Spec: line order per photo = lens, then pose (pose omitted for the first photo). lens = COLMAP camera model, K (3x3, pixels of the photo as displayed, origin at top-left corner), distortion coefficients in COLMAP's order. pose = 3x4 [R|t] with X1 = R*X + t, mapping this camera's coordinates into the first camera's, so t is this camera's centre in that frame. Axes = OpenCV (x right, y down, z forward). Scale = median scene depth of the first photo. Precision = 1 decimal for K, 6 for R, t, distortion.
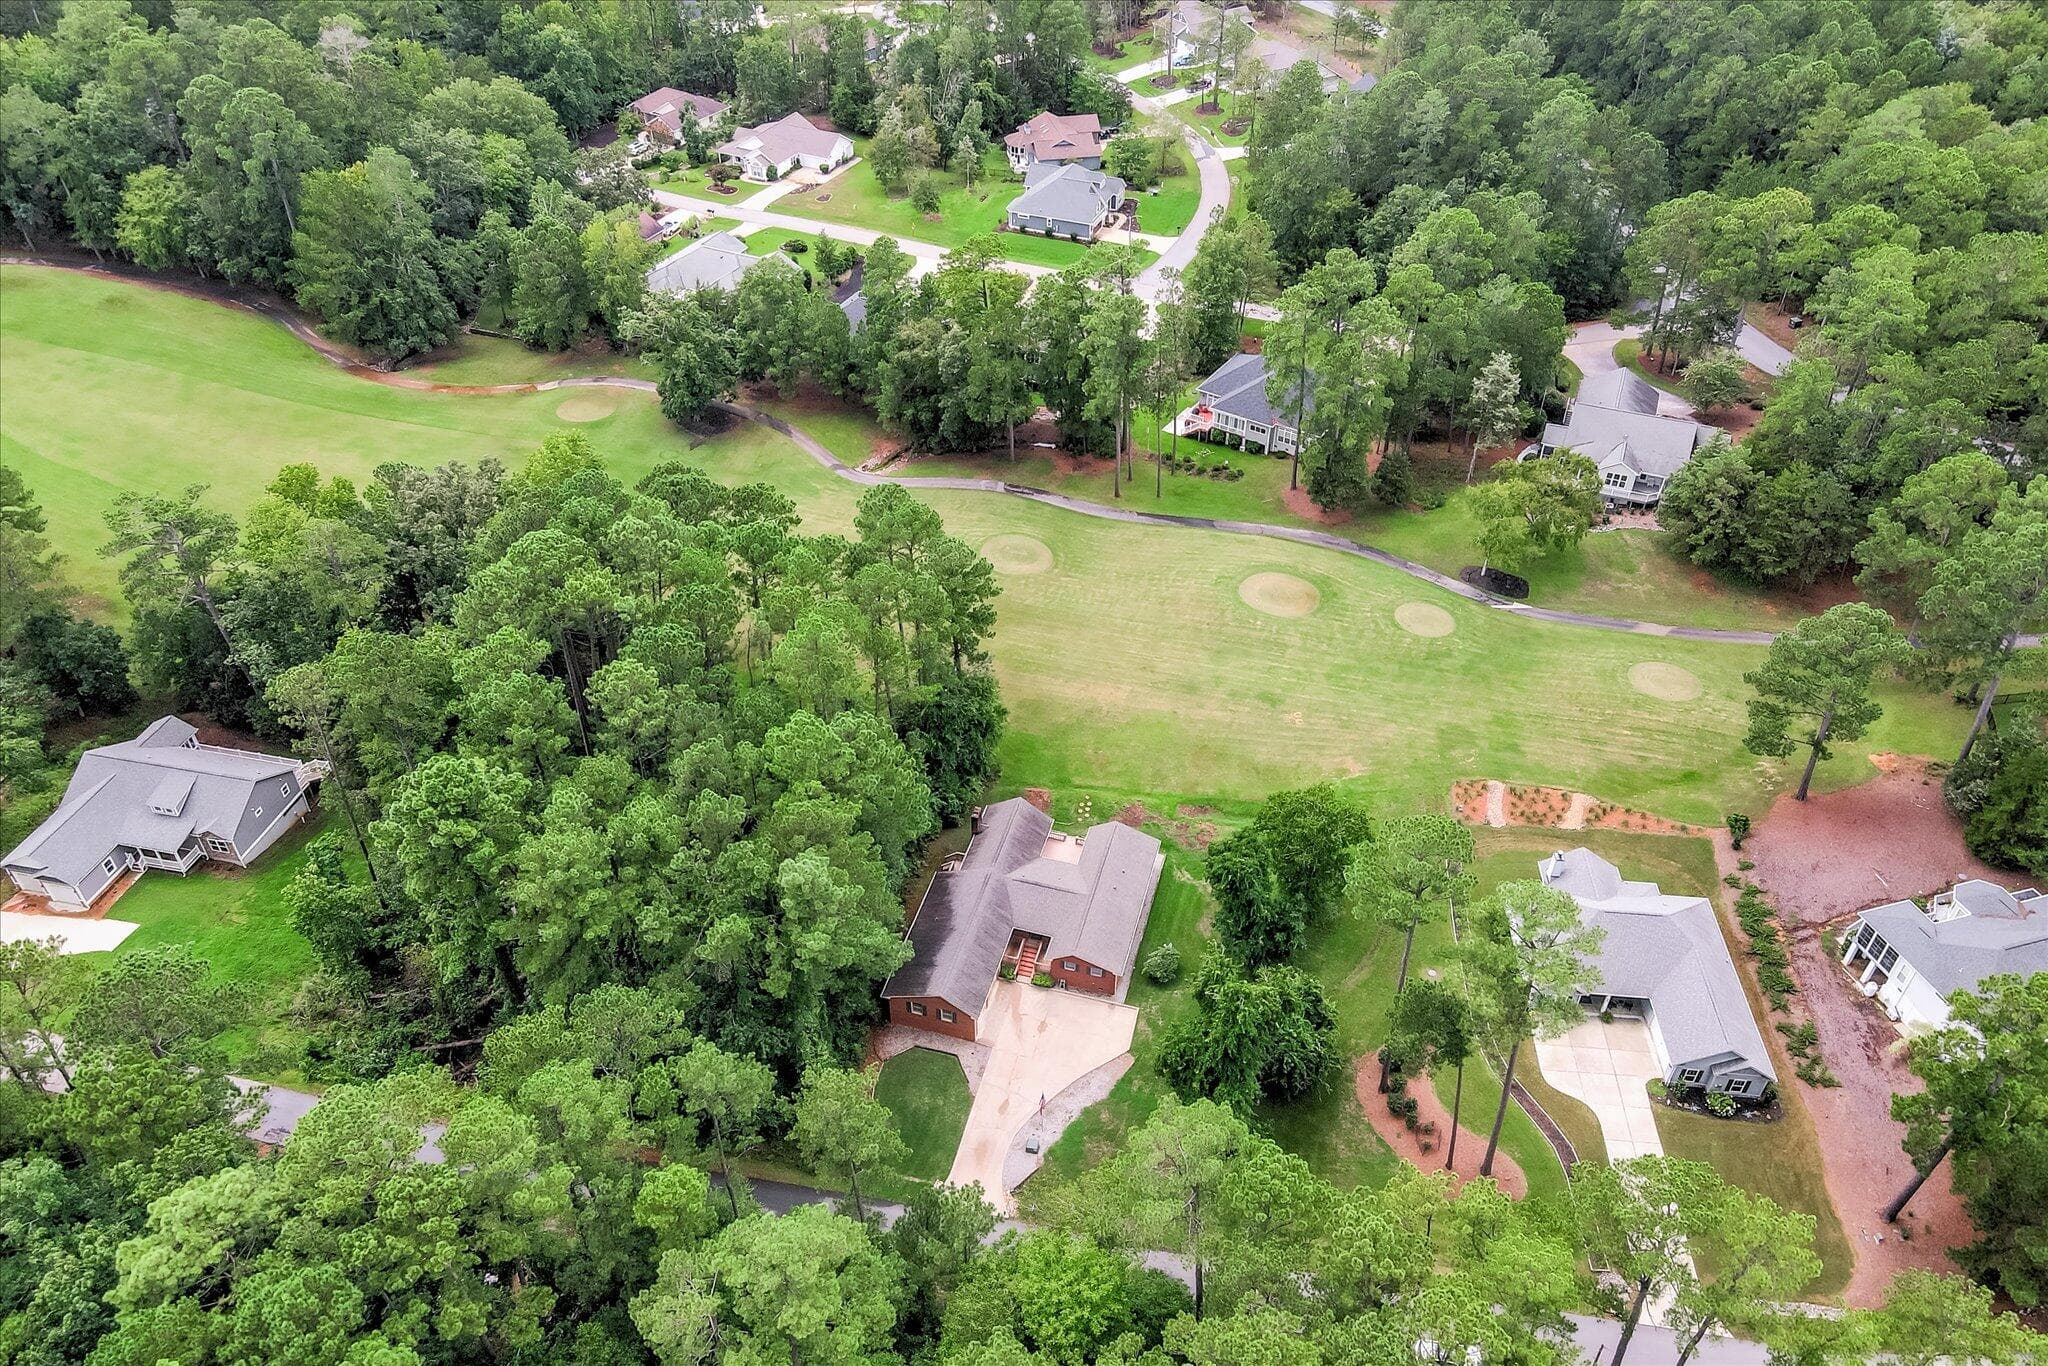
lens RADIAL K [[1498.7, 0, 1018.5], [0, 1498.7, 658.9], [0, 0, 1]] dist [0.019514, 0.089683]
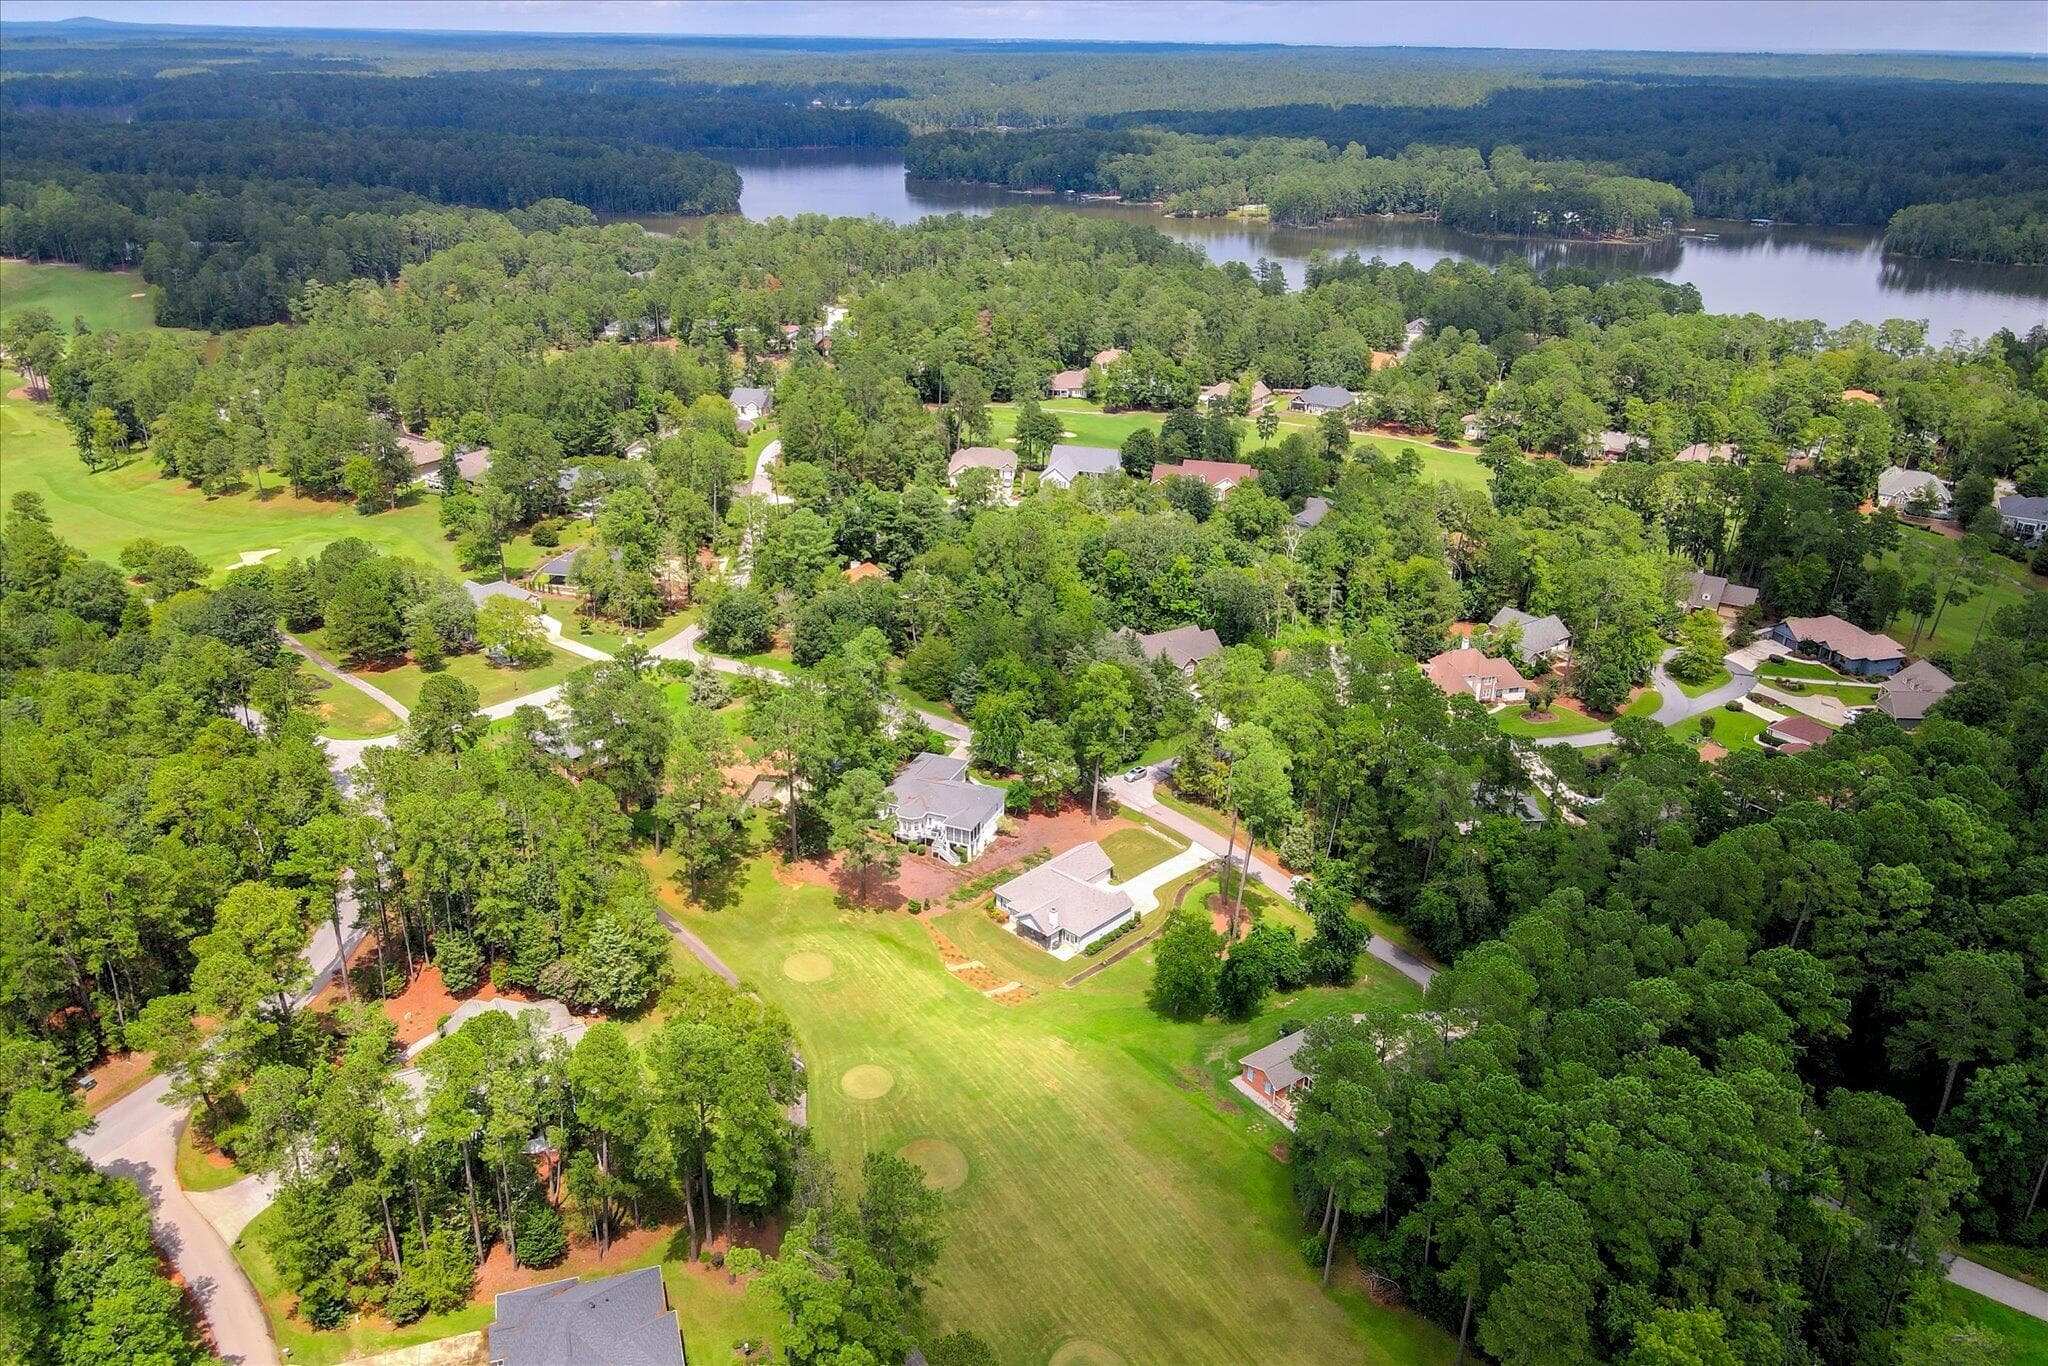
lens RADIAL K [[1524.4, 0, 1016.6], [0, 1524.4, 660.5], [0, 0, 1]] dist [-0.007868, 0.039816]
pose [[-0.774282, -0.253566, 0.579820, -0.430935], [0.386423, 0.536142, 0.750486, -1.117402], [-0.501164, 0.805144, -0.317141, 1.197220]]
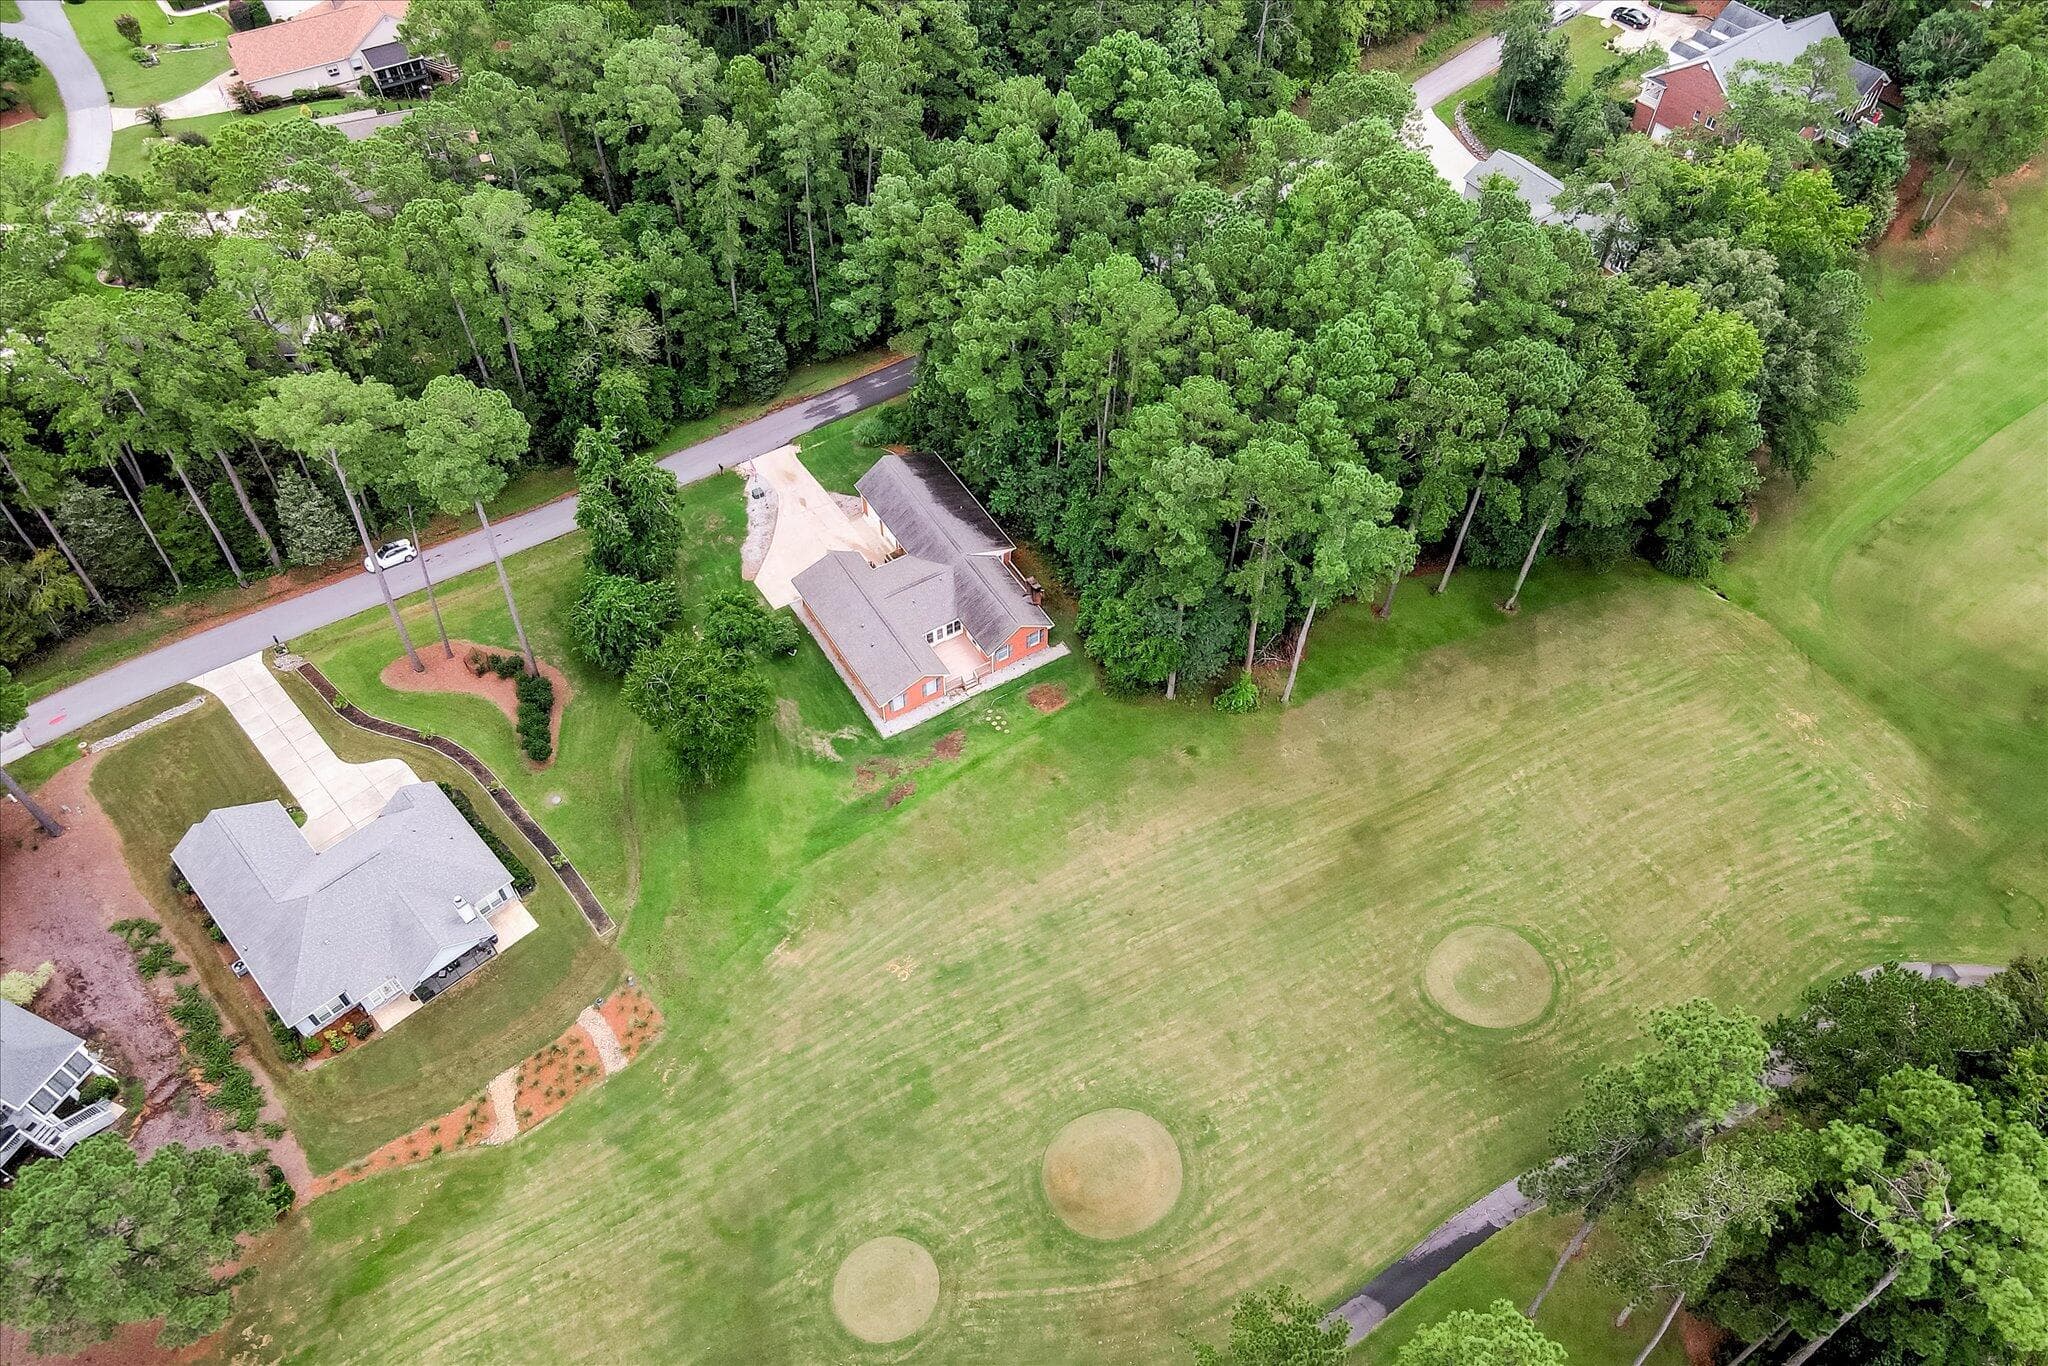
lens RADIAL K [[1498.7, 0, 1018.5], [0, 1498.7, 658.9], [0, 0, 1]] dist [0.019514, 0.089683]
pose [[-0.676230, 0.568936, -0.468002, 0.418067], [-0.462692, 0.166341, 0.870774, -0.659118], [0.573262, 0.805384, 0.150757, 0.859797]]
